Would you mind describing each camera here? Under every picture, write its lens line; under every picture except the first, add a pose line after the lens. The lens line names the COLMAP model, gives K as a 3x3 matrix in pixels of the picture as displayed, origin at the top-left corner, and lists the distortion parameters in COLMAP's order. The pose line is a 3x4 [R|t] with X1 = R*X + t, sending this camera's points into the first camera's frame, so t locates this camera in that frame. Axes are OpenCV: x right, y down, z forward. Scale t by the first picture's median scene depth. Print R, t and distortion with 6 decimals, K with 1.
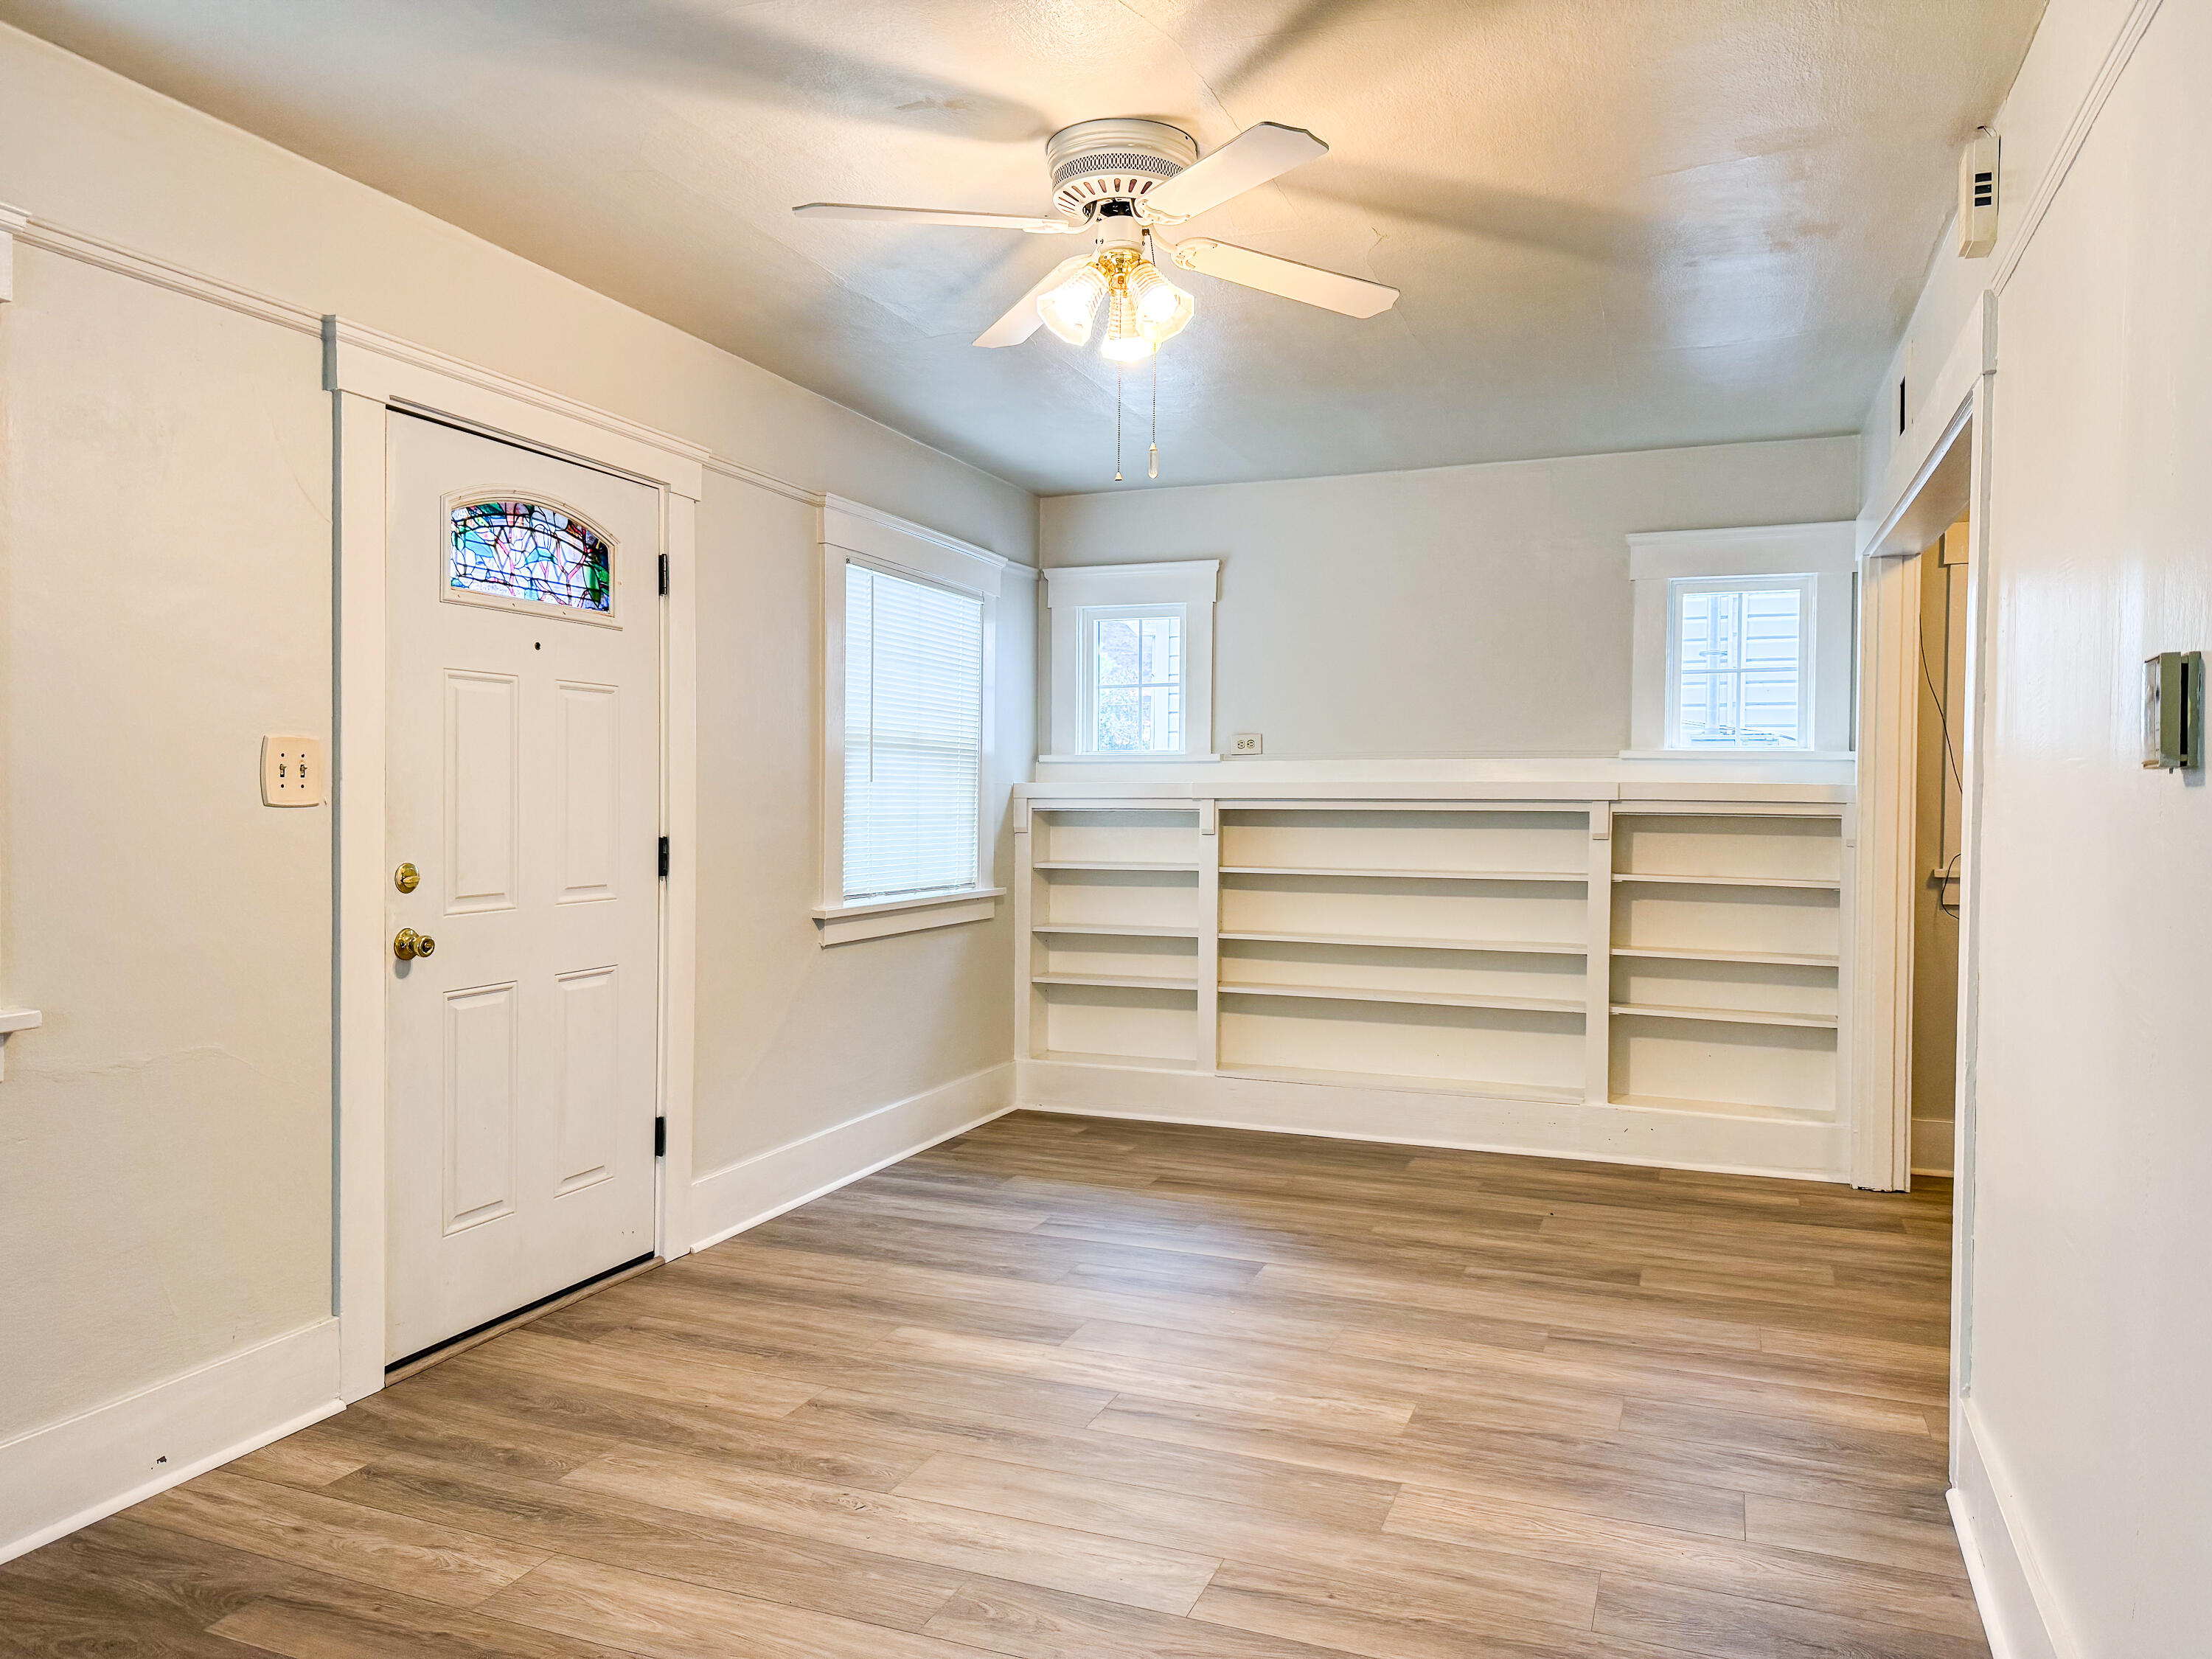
lens RADIAL K [[1539.4, 0, 1116.8], [0, 1539.4, 824.8], [0, 0, 1]] dist [0.058238, -0.082622]
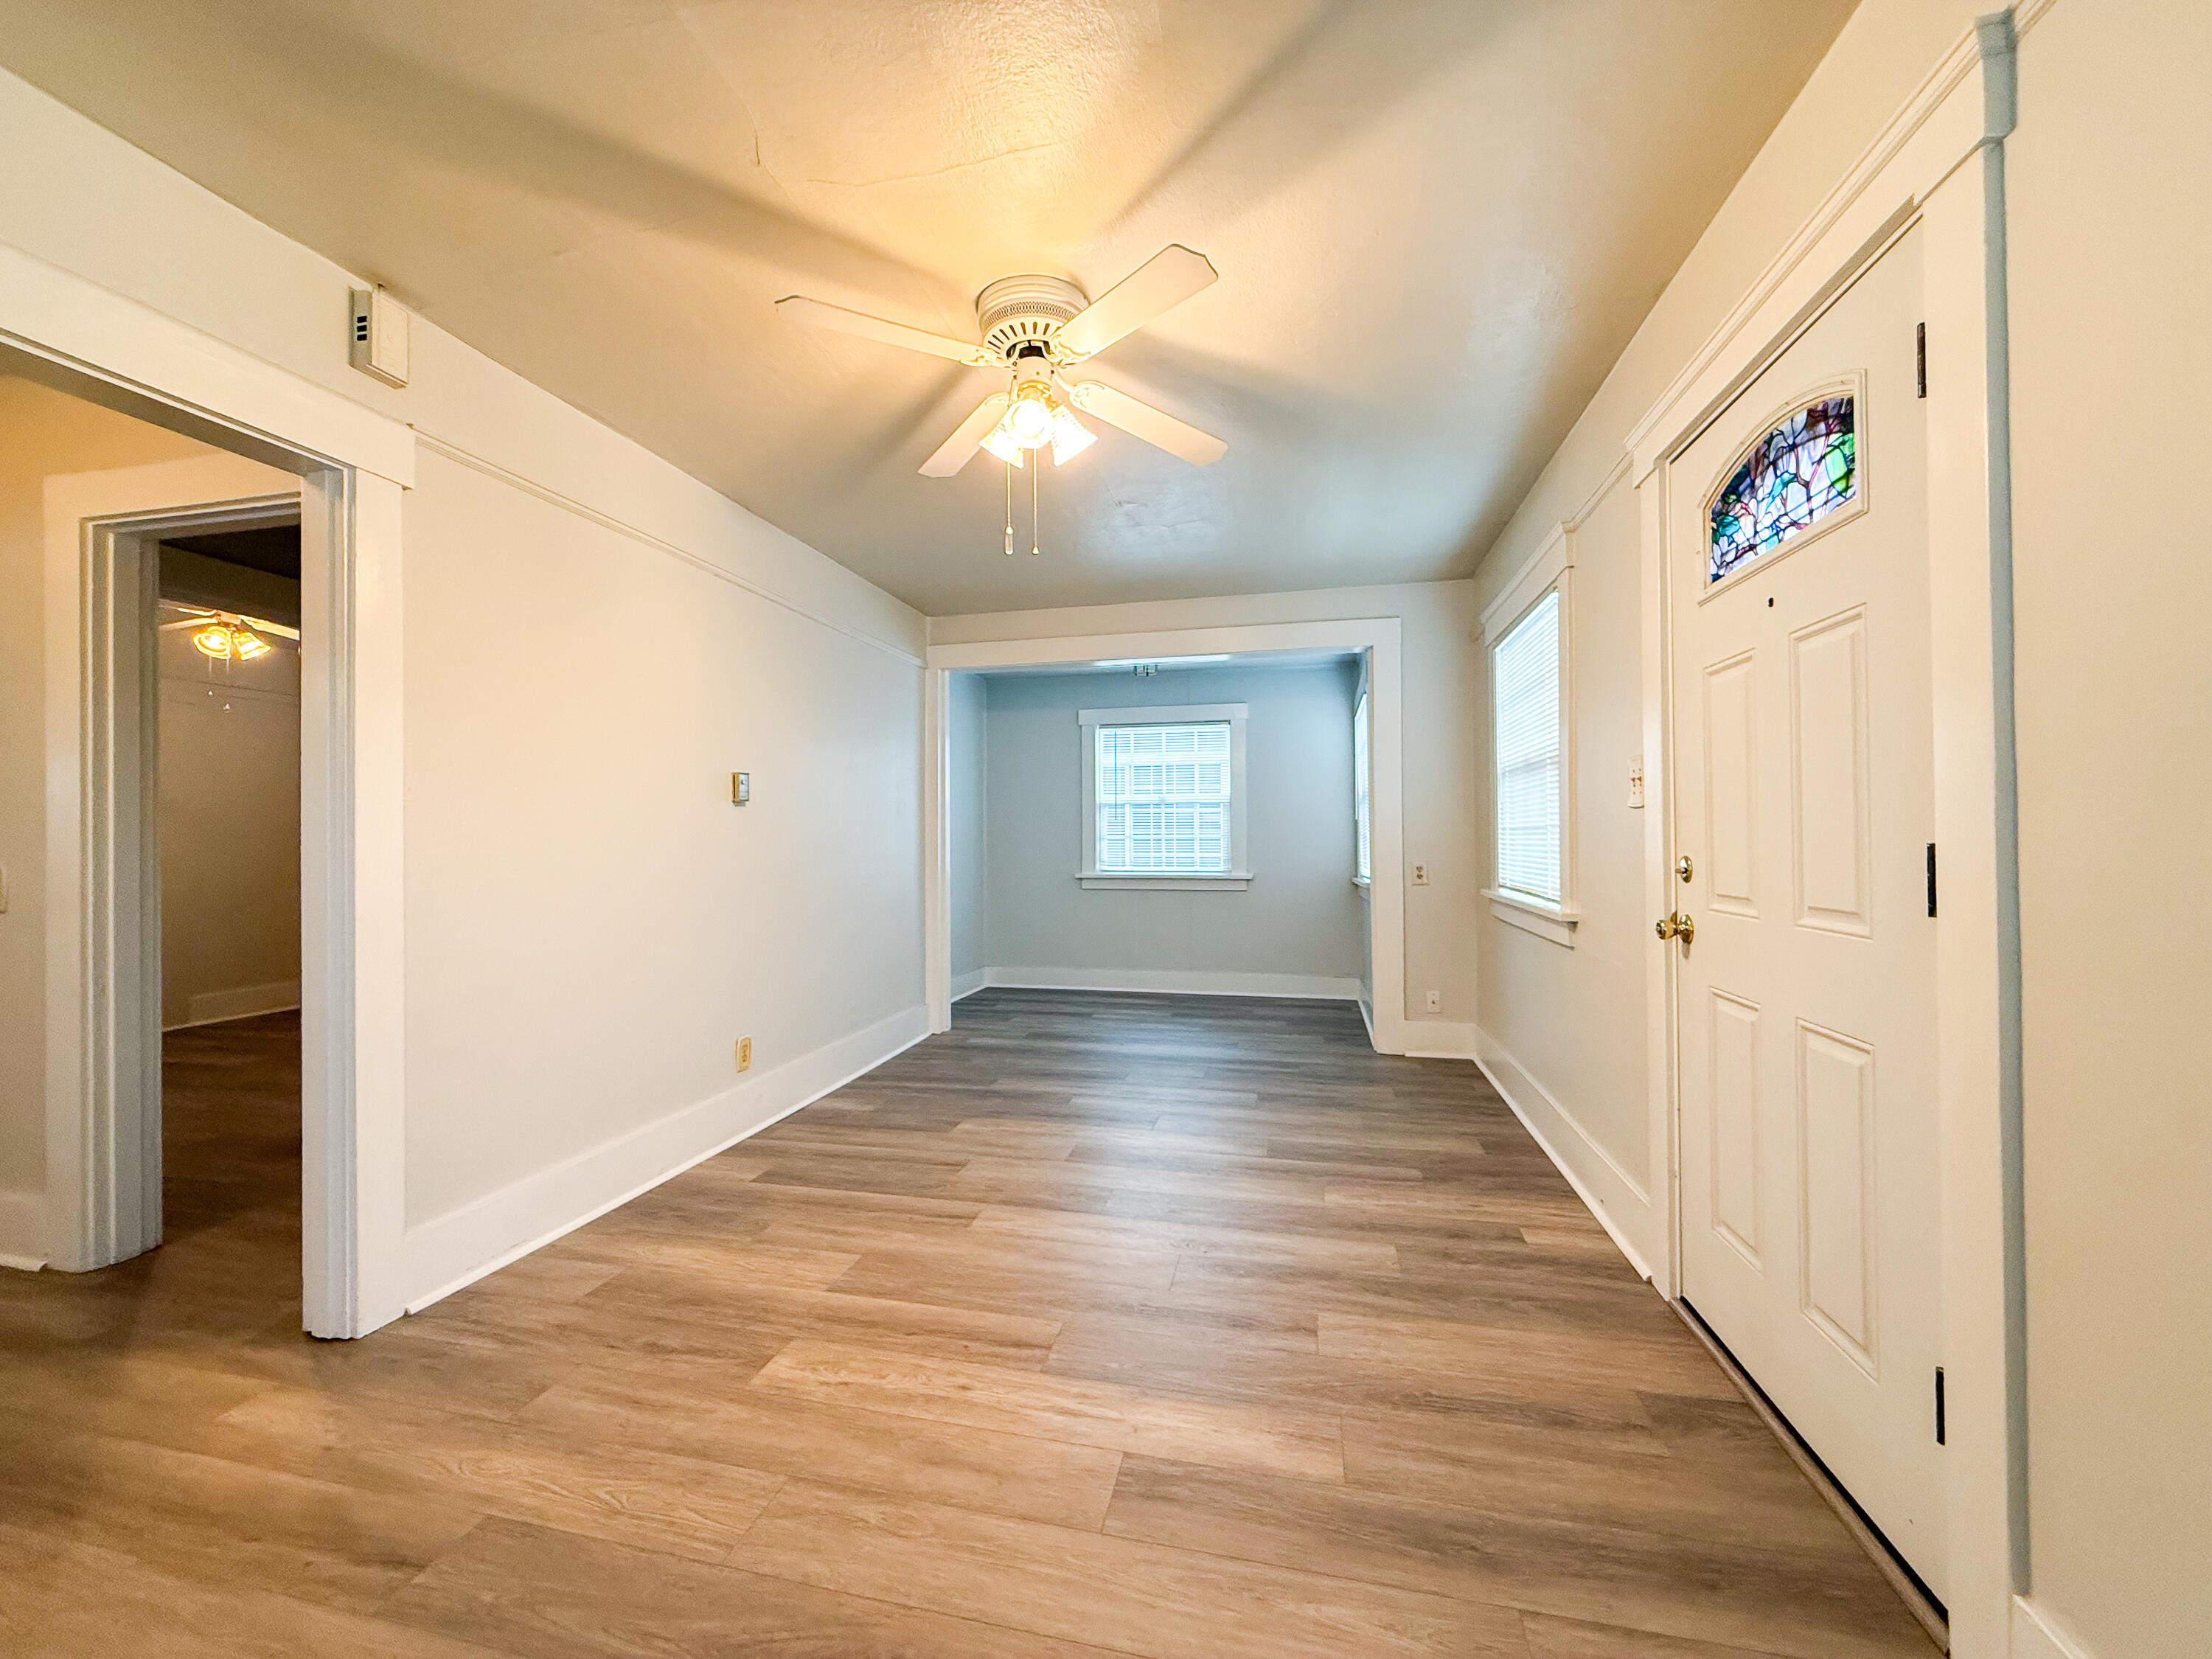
lens RADIAL K [[881.7, 0, 1097.6], [0, 881.7, 827.3], [0, 0, 1]] dist [0.000278, -0.000159]
pose [[-0.990959, -0.005132, -0.134070, 0.042889], [-0.006417, 0.999937, 0.009156, 0.001305], [0.134015, 0.009933, -0.990930, 1.519258]]
